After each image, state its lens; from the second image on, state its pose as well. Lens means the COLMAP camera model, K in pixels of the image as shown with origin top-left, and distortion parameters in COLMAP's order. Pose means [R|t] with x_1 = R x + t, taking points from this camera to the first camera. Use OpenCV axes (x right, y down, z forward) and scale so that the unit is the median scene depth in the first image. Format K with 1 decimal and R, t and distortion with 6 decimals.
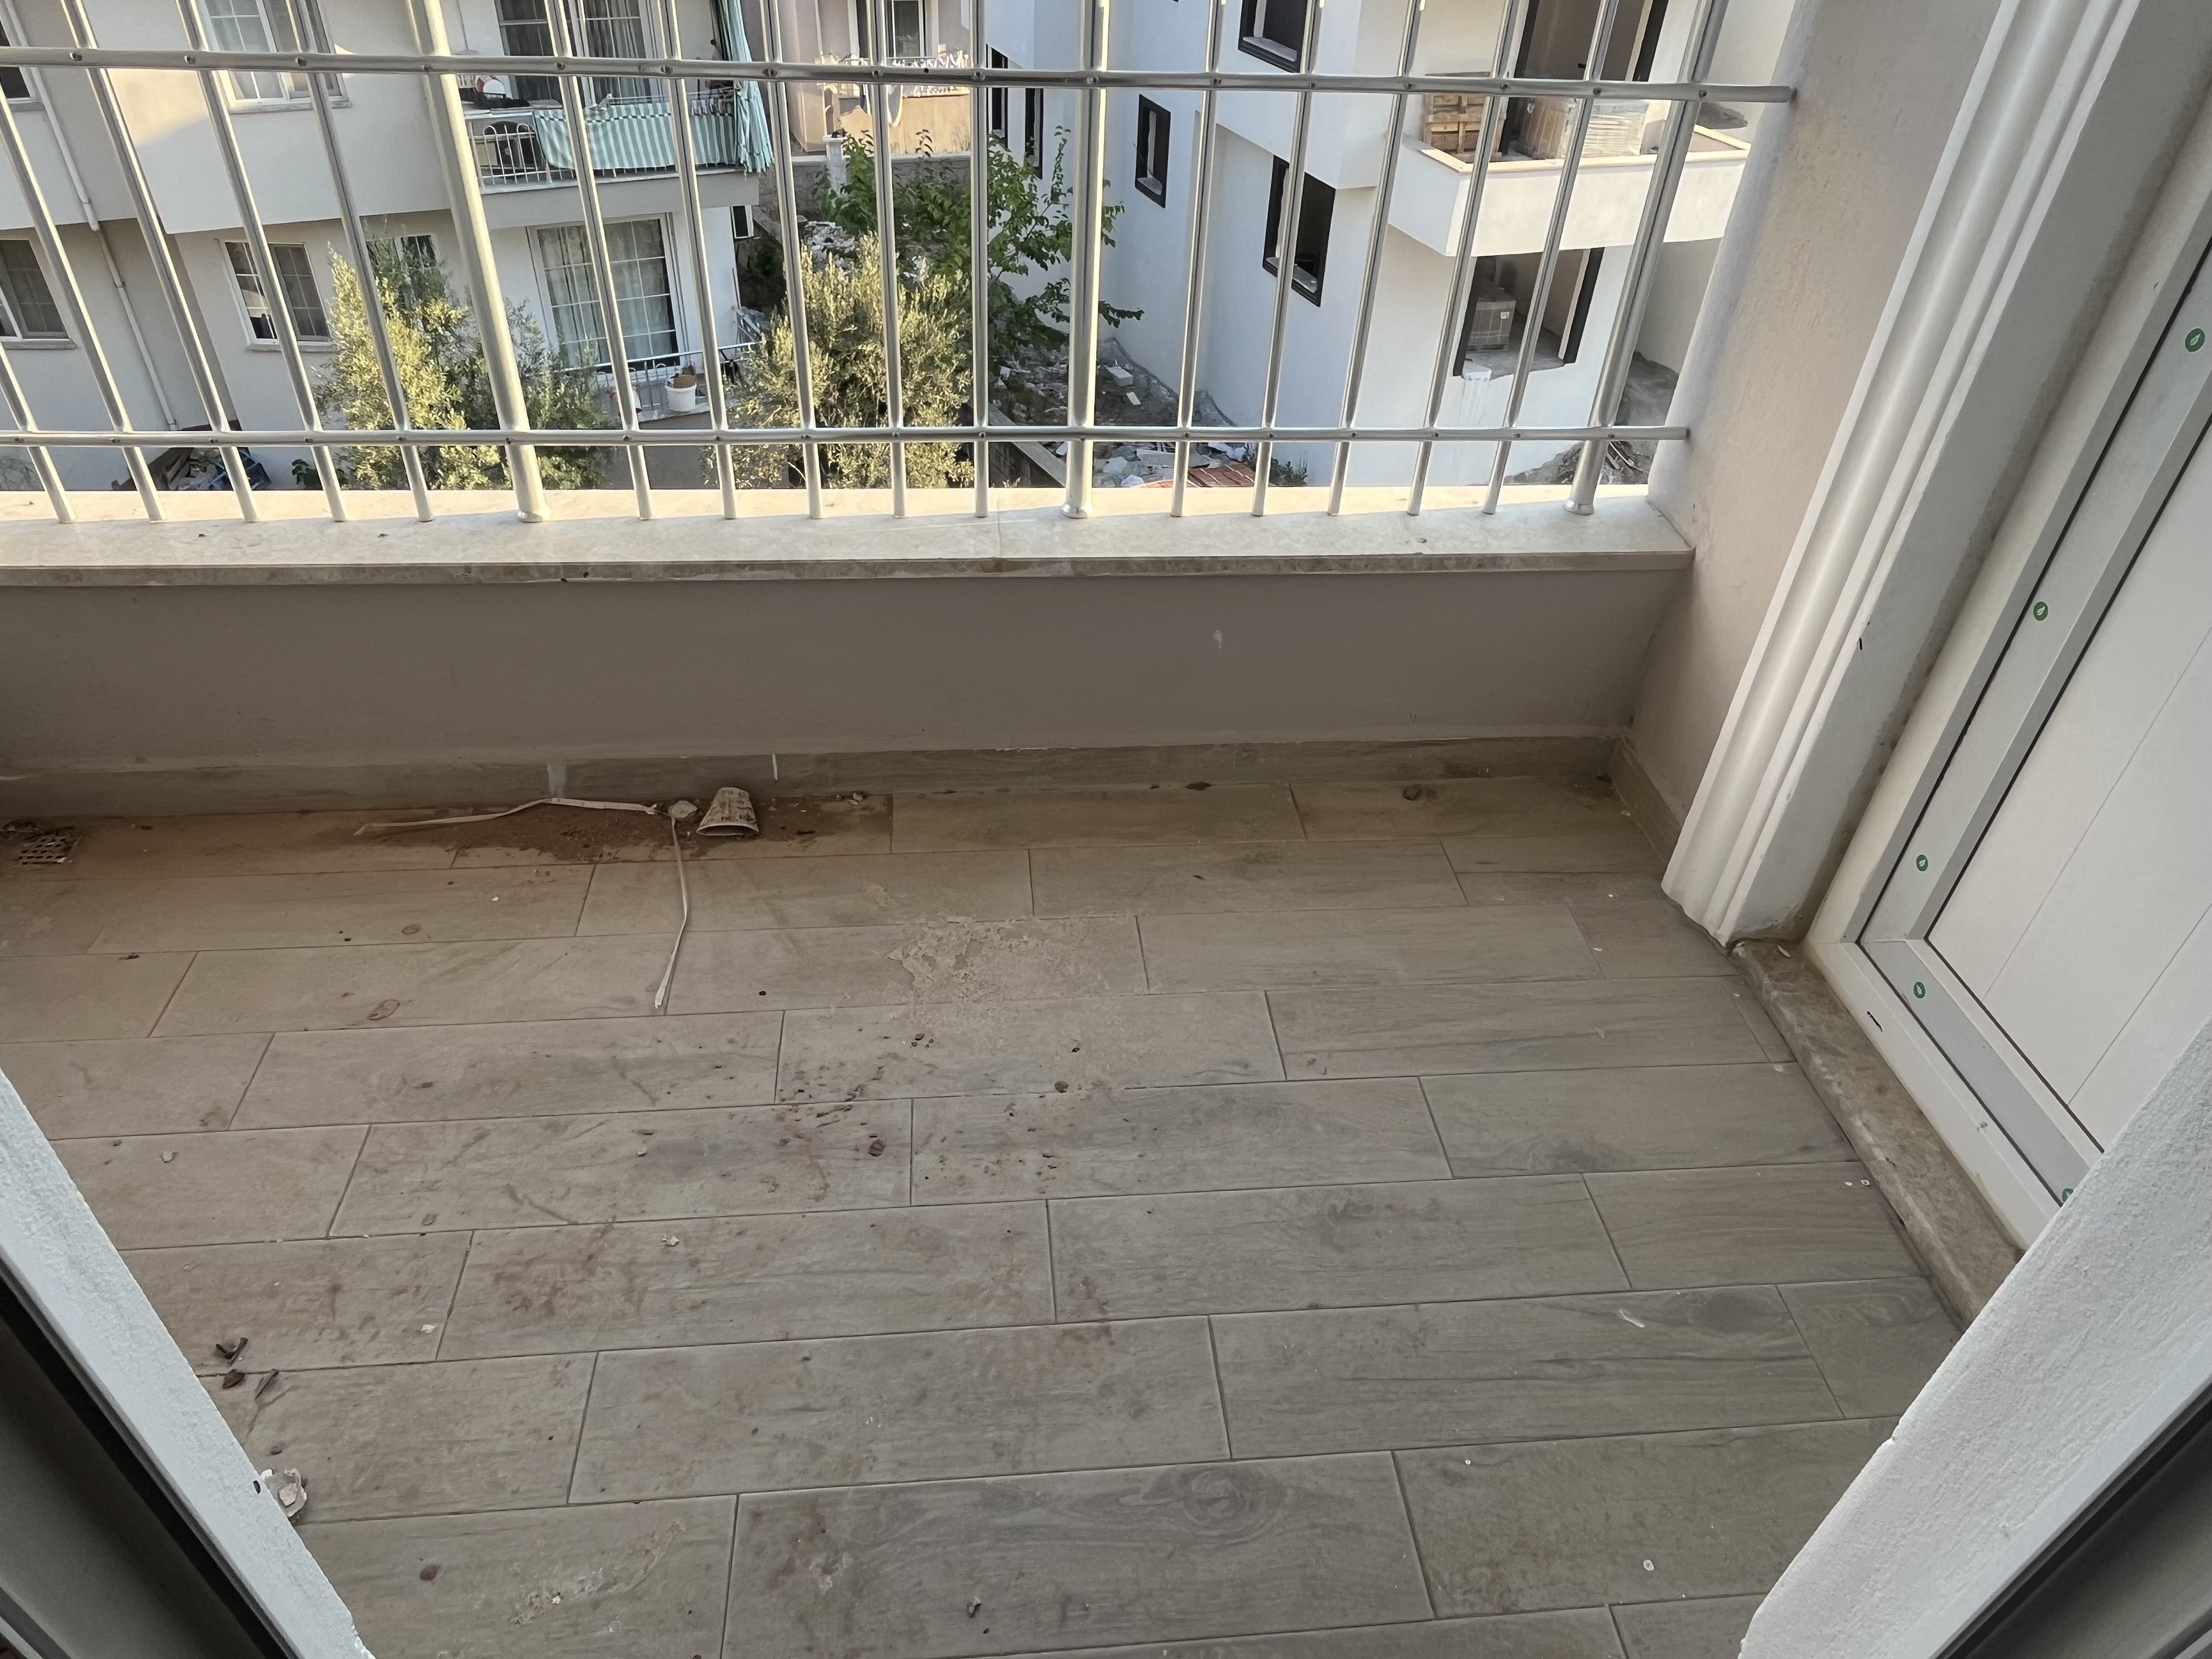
lens RADIAL K [[1410.3, 0, 1089.9], [0, 1410.3, 827.3], [0, 0, 1]] dist [0.003849, -0.006163]
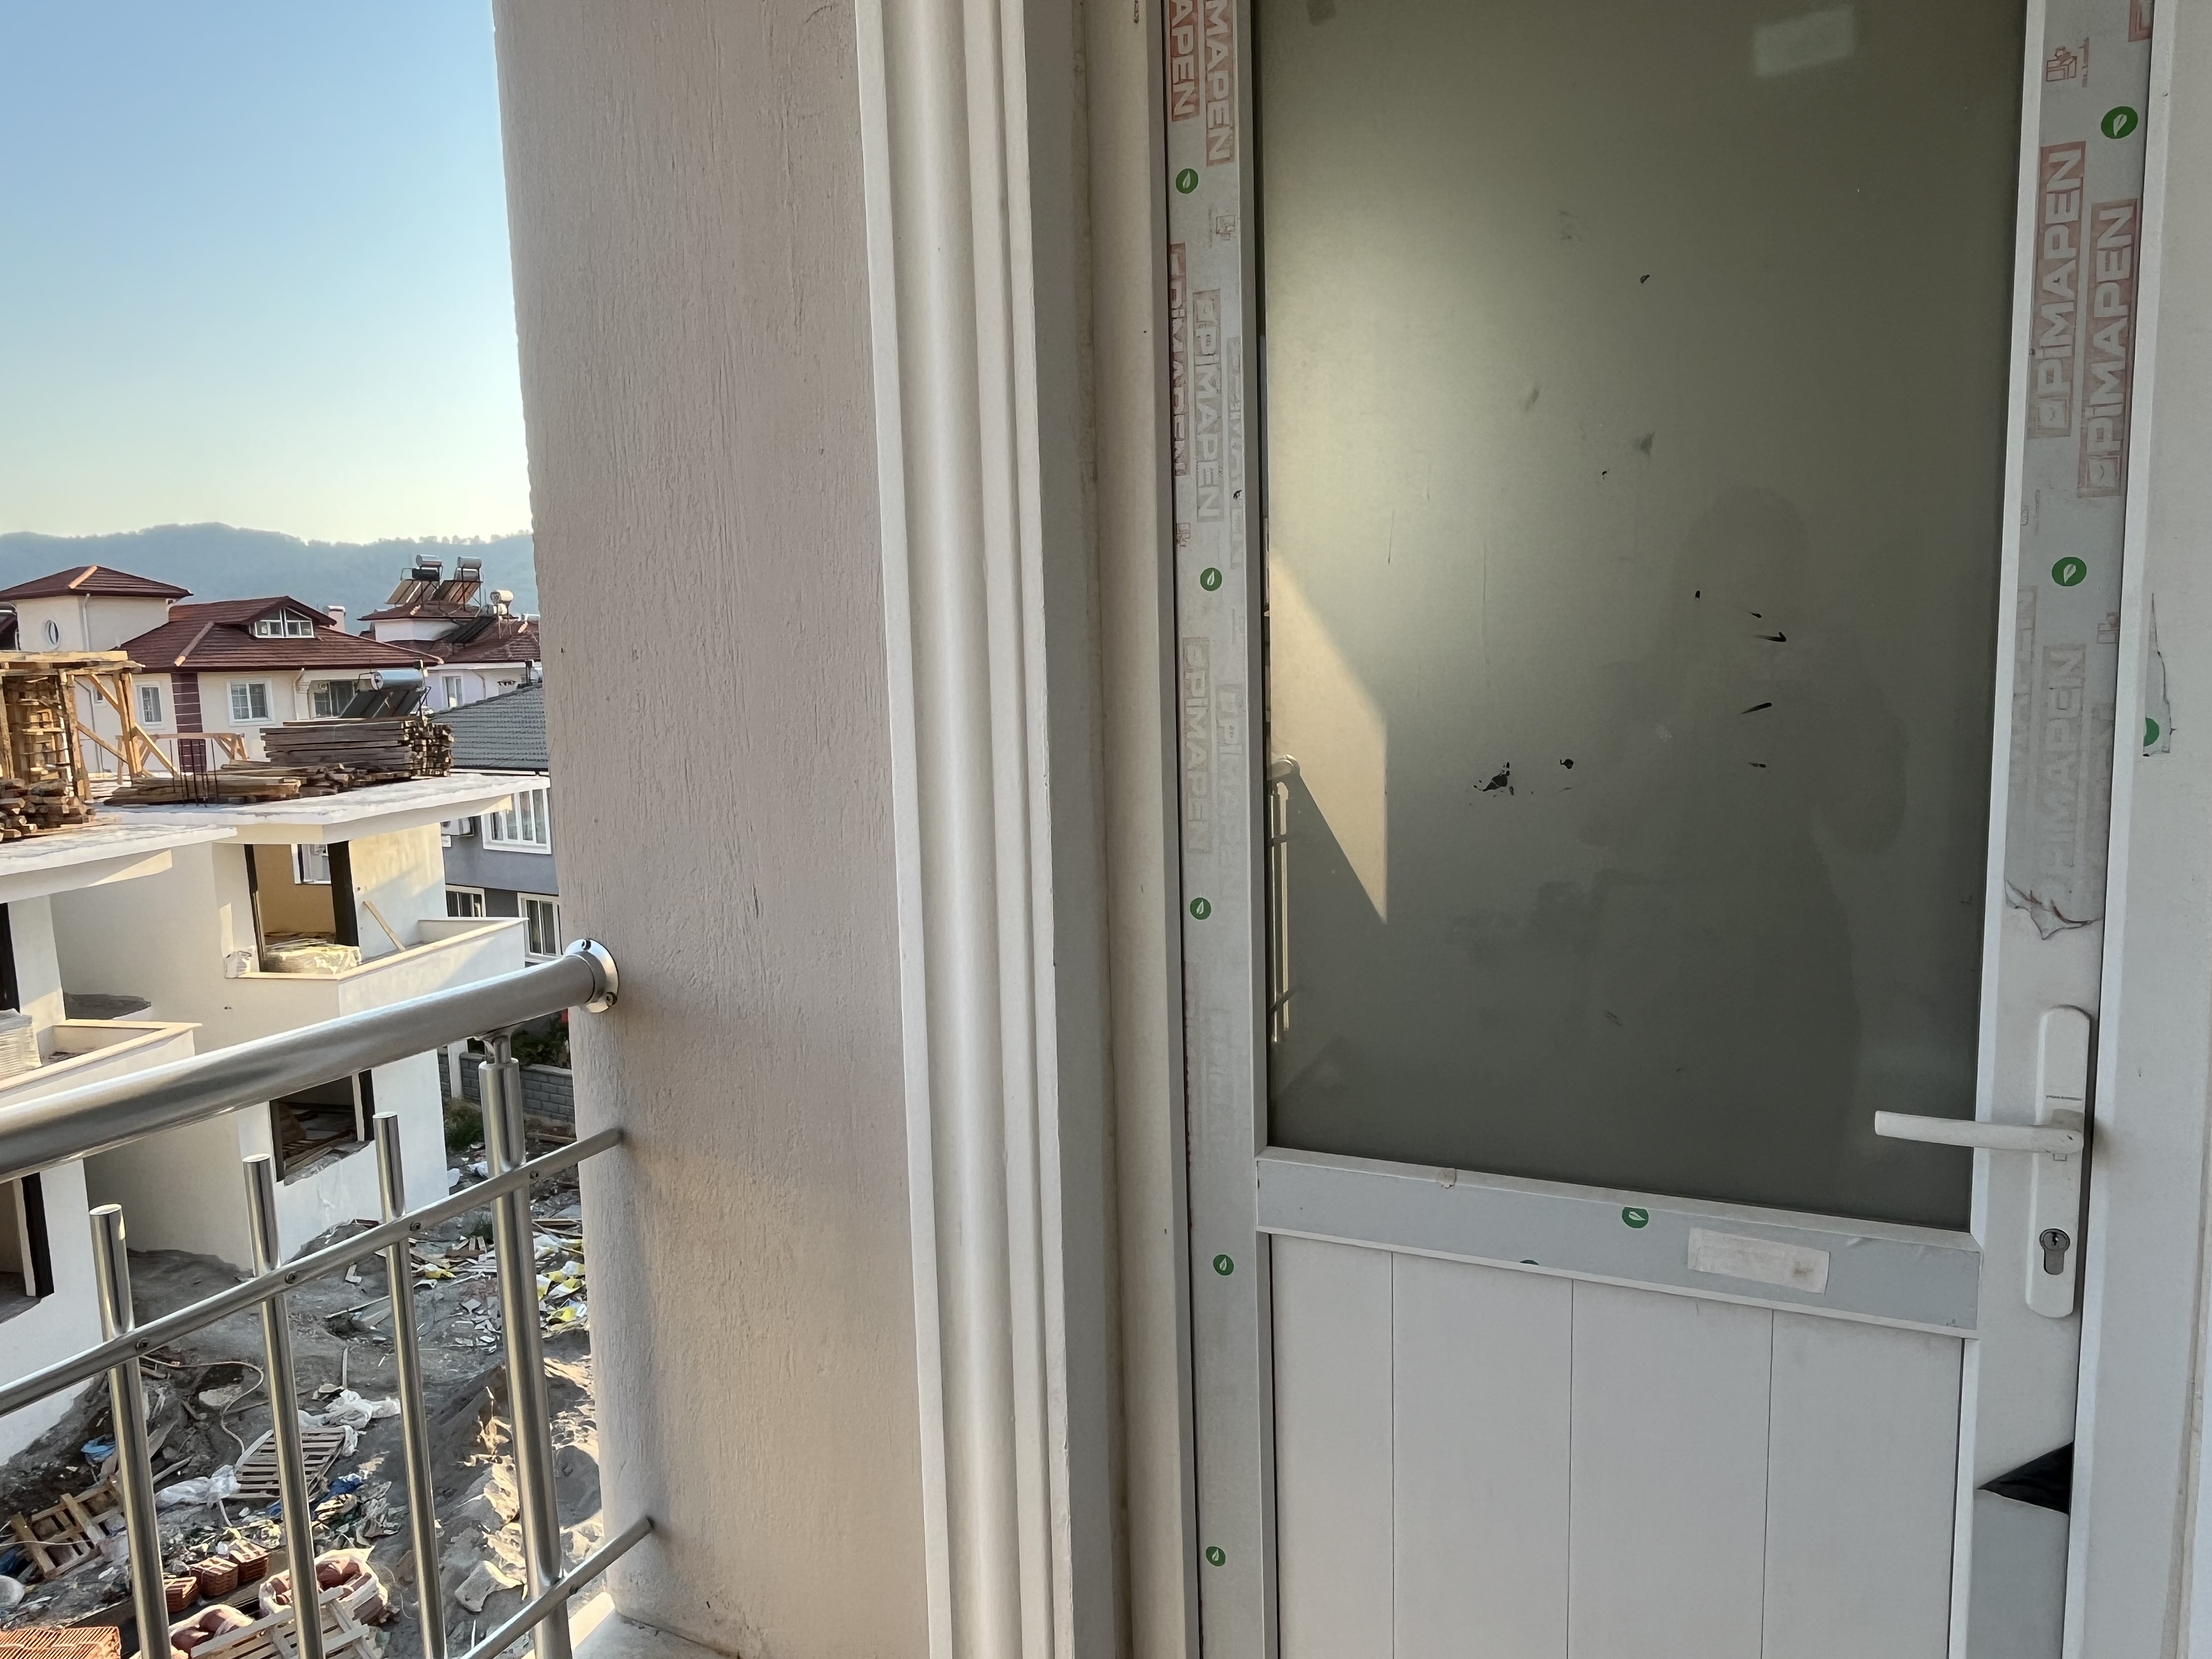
lens RADIAL K [[1410.3, 0, 1103.6], [0, 1410.3, 828.4], [0, 0, 1]] dist [0.003849, -0.006163]
pose [[0.507245, -0.157639, 0.847262, -0.046089], [0.571120, 0.797735, -0.193498, -0.337138], [-0.645387, 0.582039, 0.494678, 0.284126]]
